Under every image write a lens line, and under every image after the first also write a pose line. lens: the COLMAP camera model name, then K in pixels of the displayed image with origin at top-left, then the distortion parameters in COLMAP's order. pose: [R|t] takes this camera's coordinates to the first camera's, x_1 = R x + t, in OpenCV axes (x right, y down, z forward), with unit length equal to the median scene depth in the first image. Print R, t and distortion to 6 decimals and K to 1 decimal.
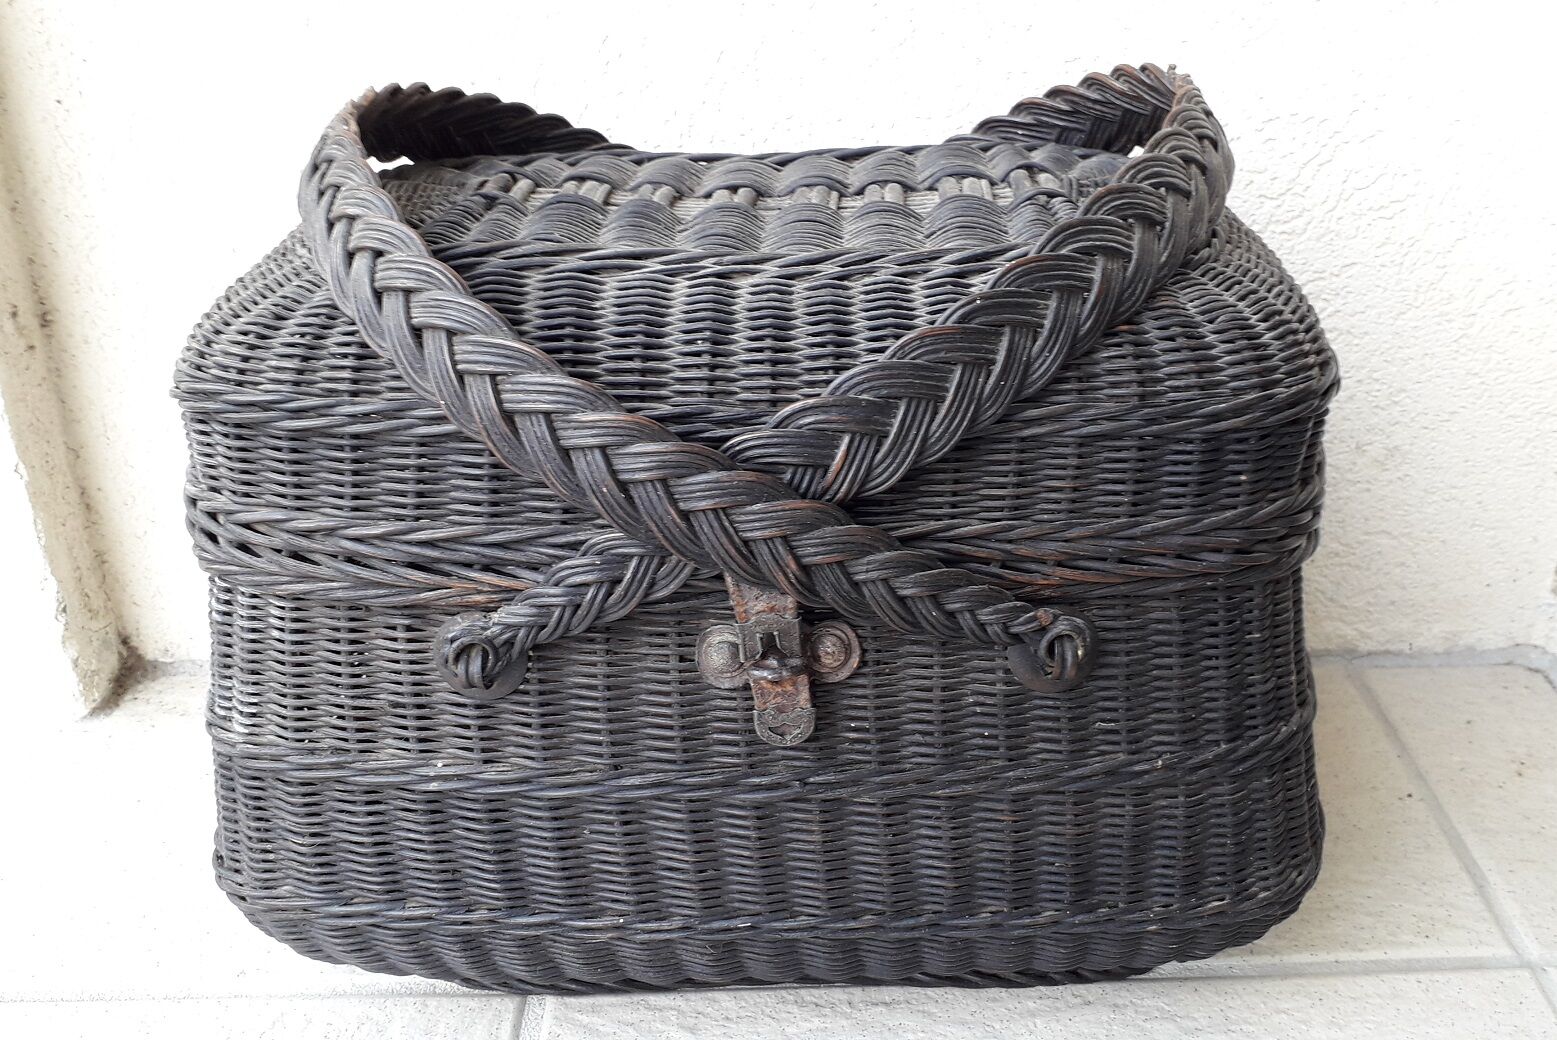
lens RADIAL K [[1676.1, 0, 900.2], [0, 1676.1, 524.7], [0, 0, 1]] dist [0.301859, -1.049739]
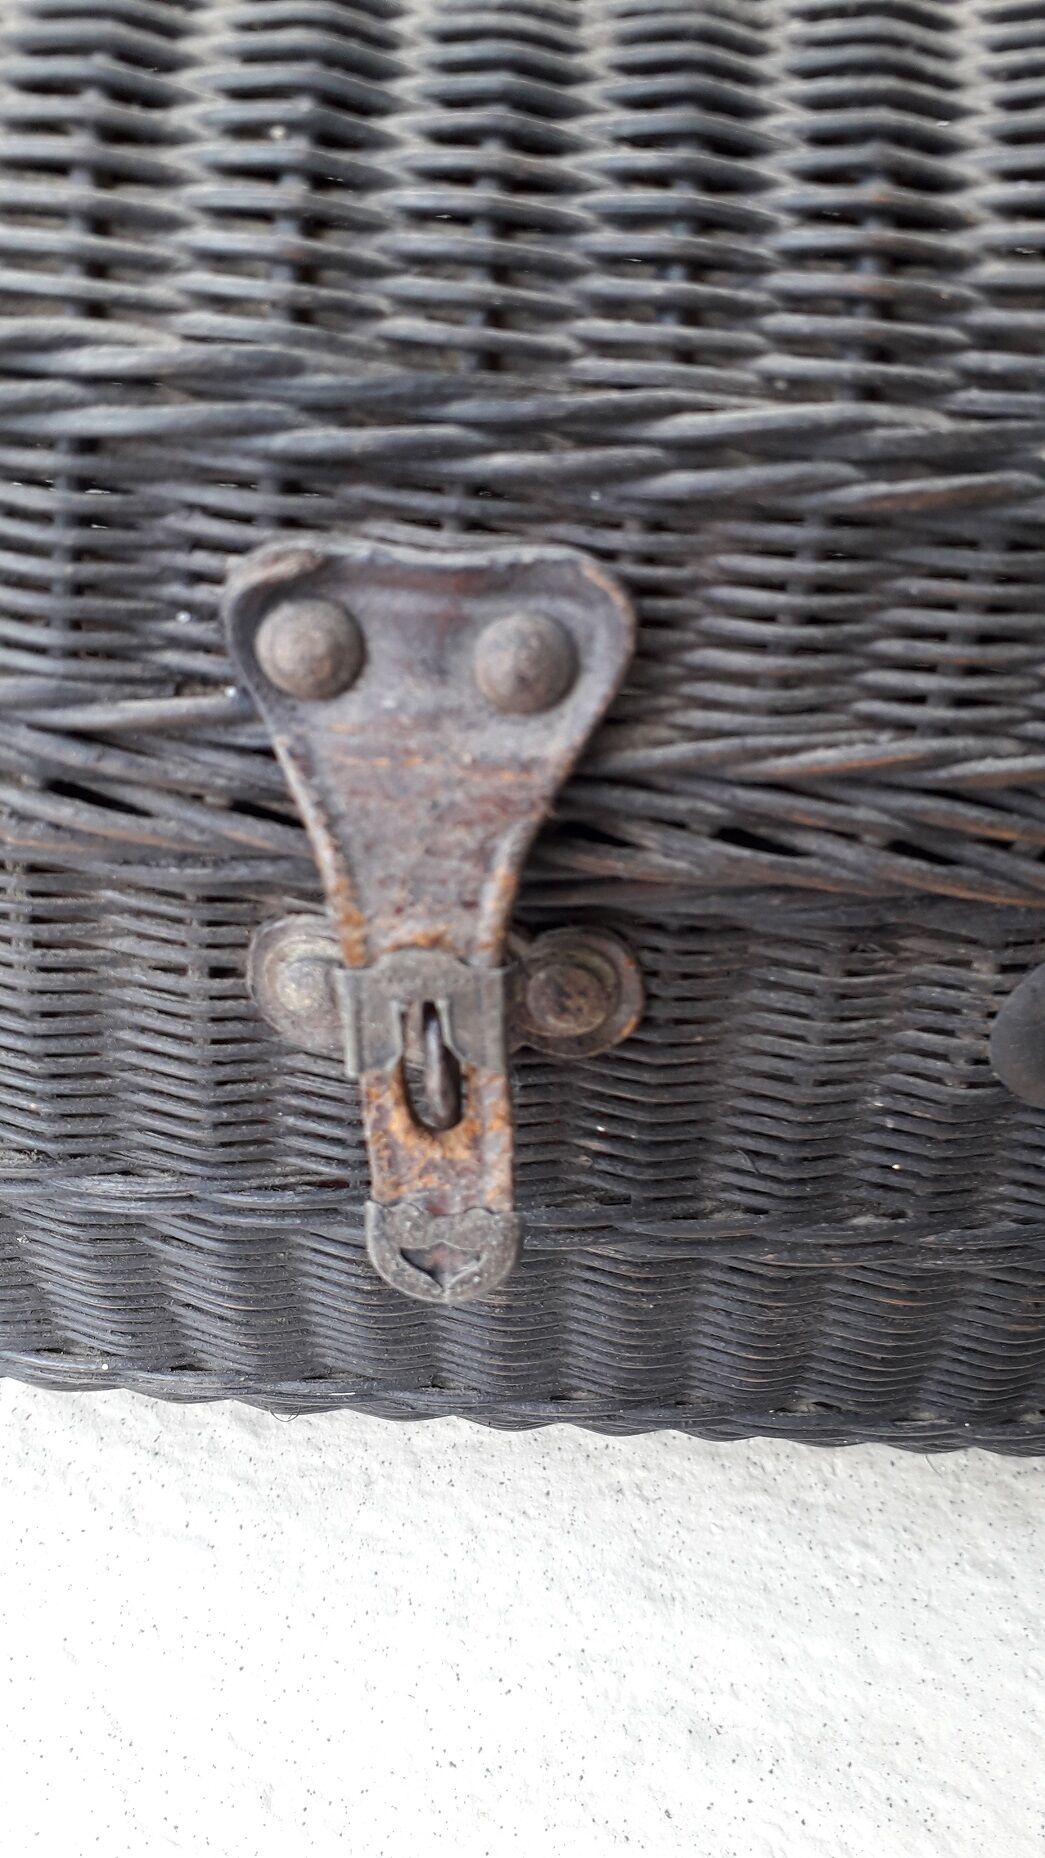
lens RADIAL K [[1612.2, 0, 522.5], [0, 1612.2, 929.0], [0, 0, 1]] dist [0.149521, -0.356233]
pose [[0.994615, 0.103507, -0.005240, -0.056031], [-0.096270, 0.941436, 0.323157, -0.070902], [0.038382, -0.320913, 0.946331, 0.660764]]
